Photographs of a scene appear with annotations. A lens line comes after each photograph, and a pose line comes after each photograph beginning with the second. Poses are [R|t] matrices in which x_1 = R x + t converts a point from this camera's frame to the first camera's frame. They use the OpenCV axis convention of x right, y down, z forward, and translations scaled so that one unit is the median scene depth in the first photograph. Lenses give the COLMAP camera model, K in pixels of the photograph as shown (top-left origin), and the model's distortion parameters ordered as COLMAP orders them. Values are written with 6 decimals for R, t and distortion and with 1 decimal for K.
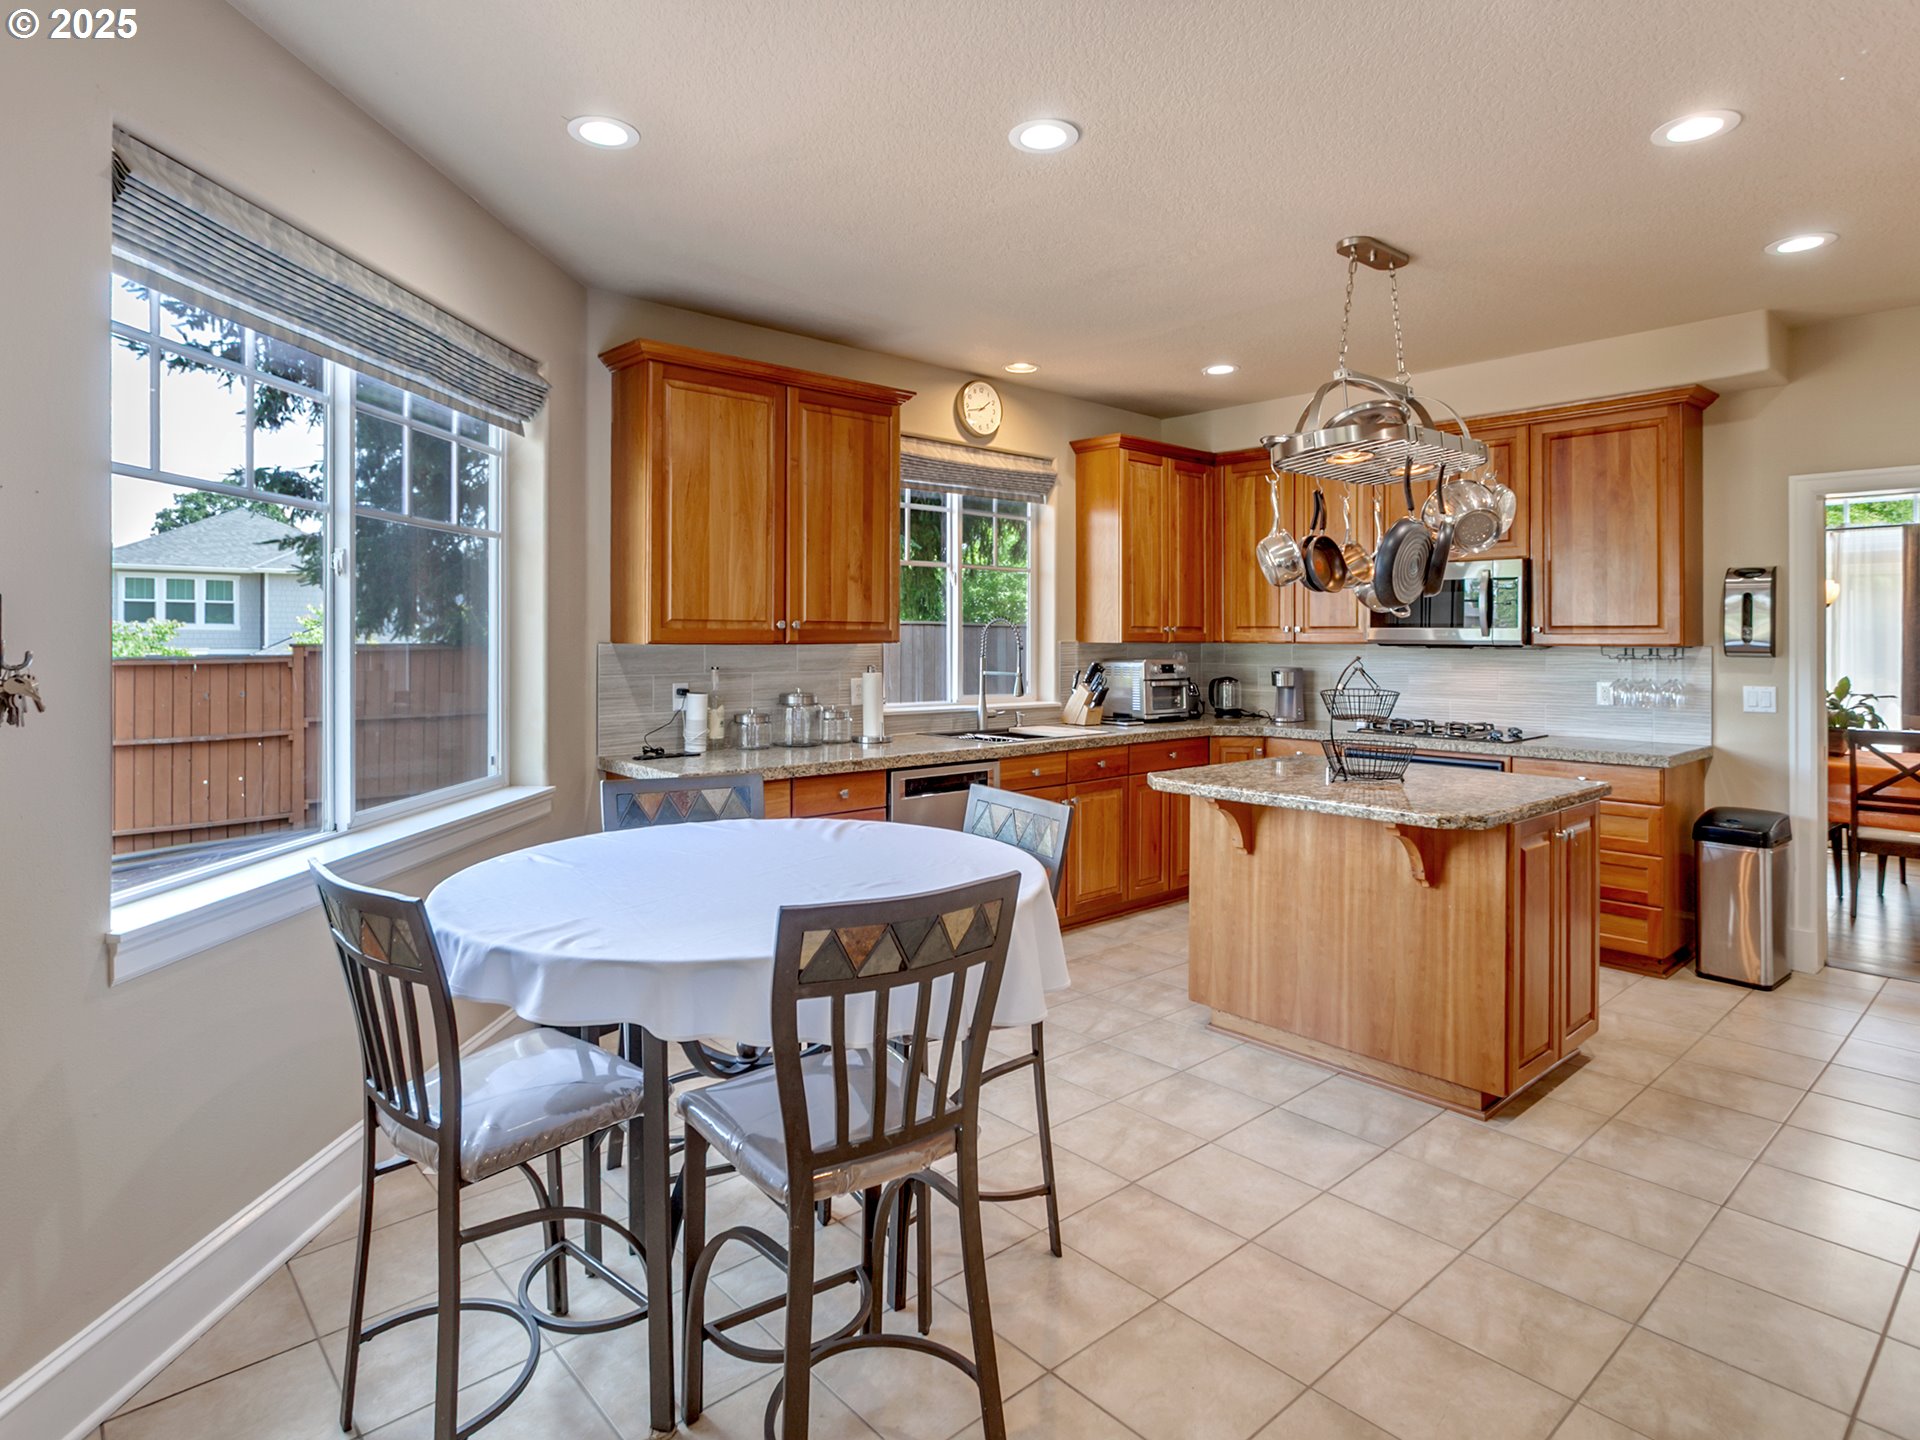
lens RADIAL K [[1057.8, 0, 958.5], [0, 1057.8, 636.9], [0, 0, 1]] dist [-0.001623, 0.000226]
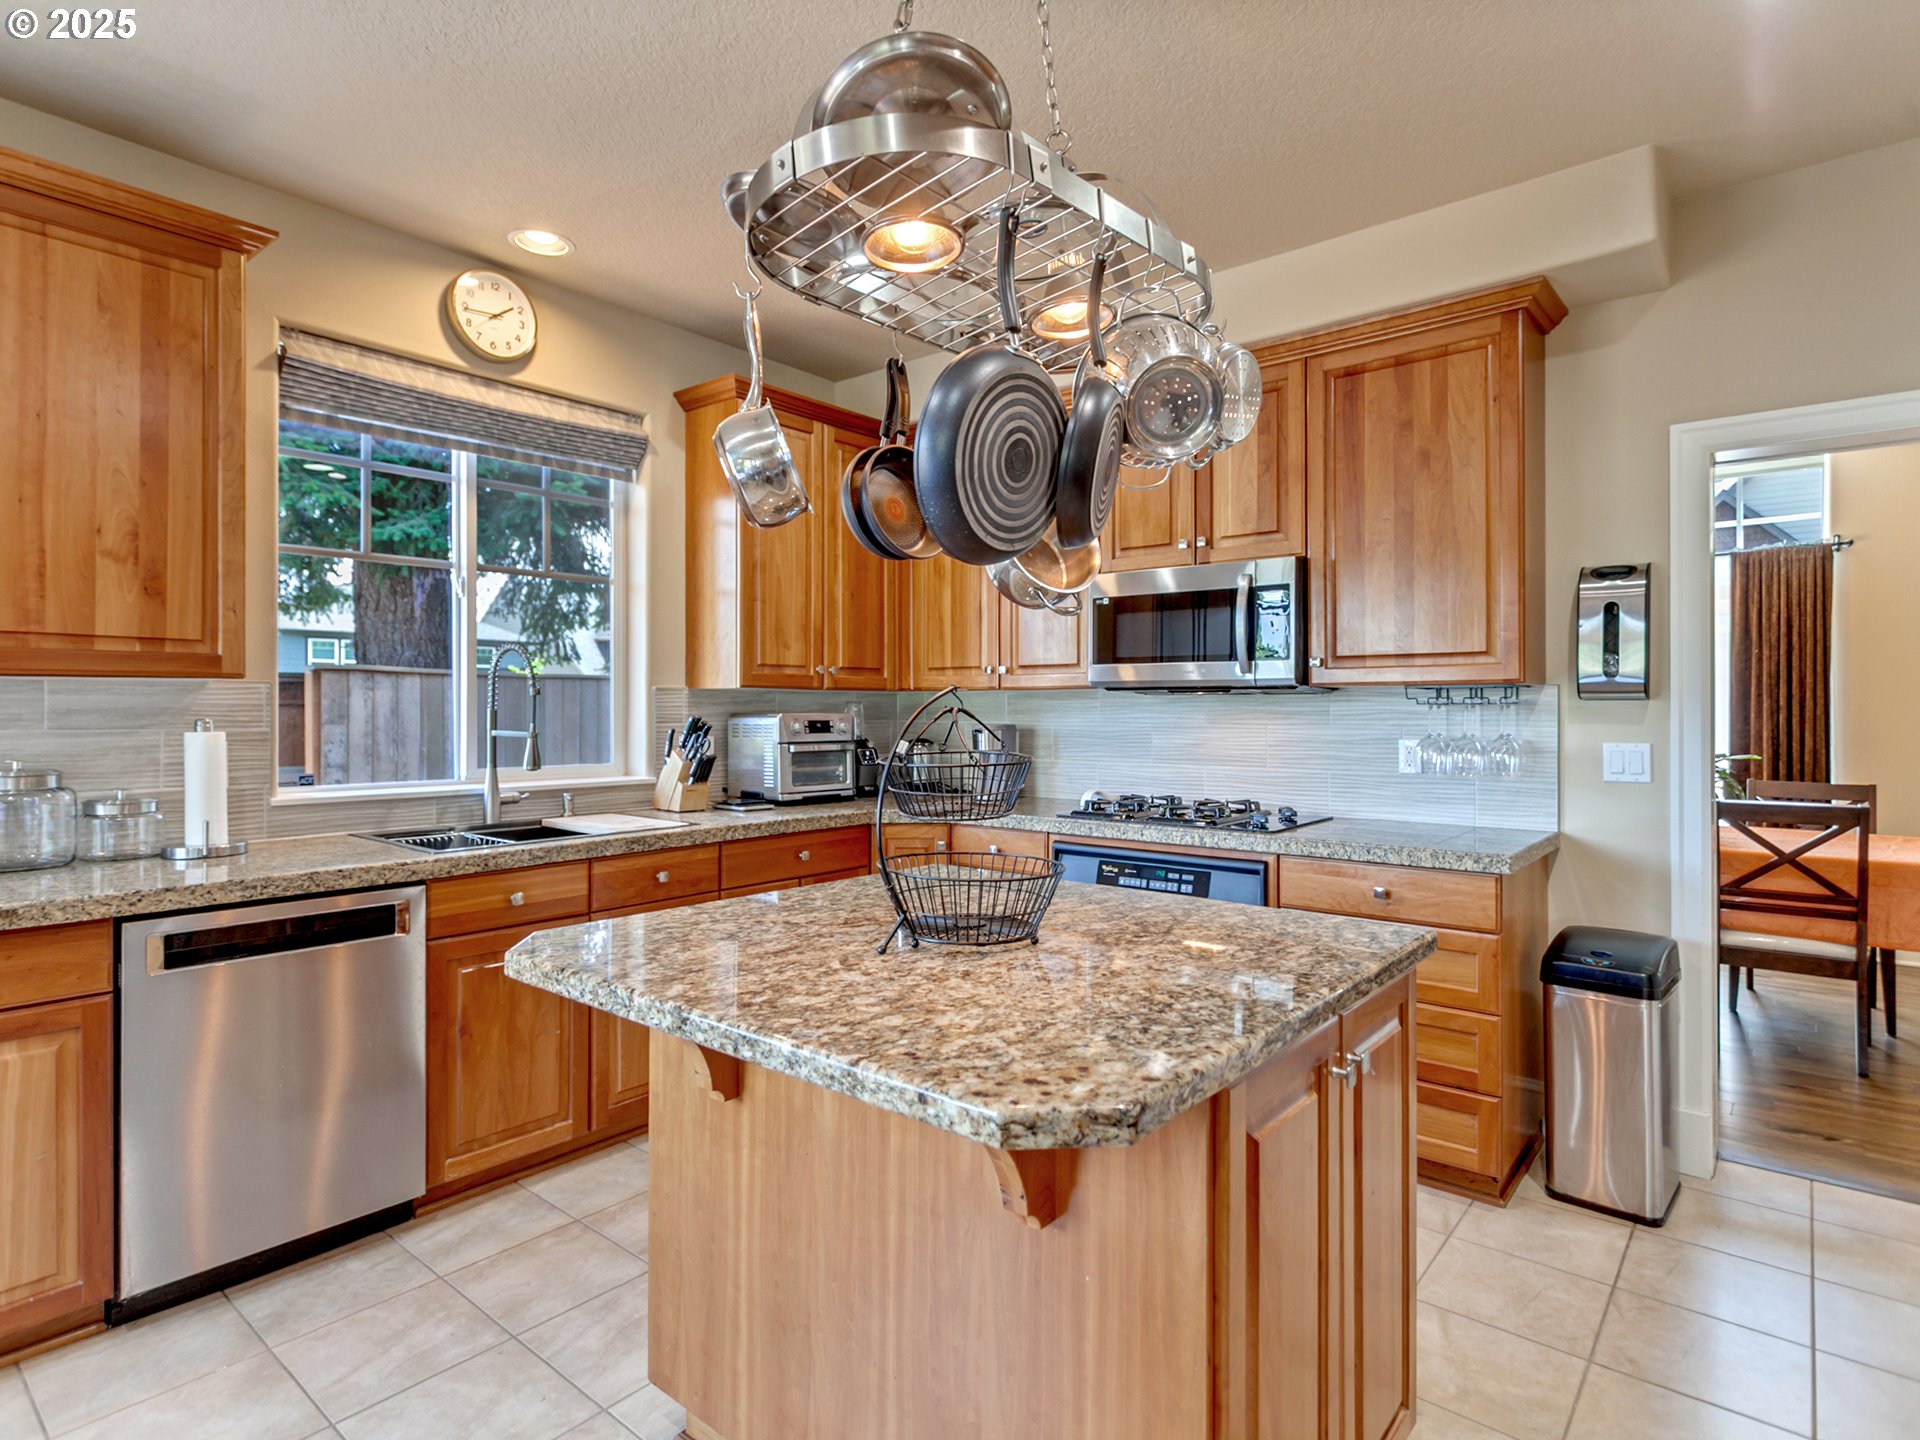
lens RADIAL K [[1018.4, 0, 960.3], [0, 1018.4, 711.0], [0, 0, 1]] dist [0.002298, 0.001010]
pose [[0.989160, -0.003092, 0.146807, 0.239892], [0.002651, 0.999991, 0.003200, 0.022535], [-0.146815, -0.002776, 0.989160, 0.412689]]
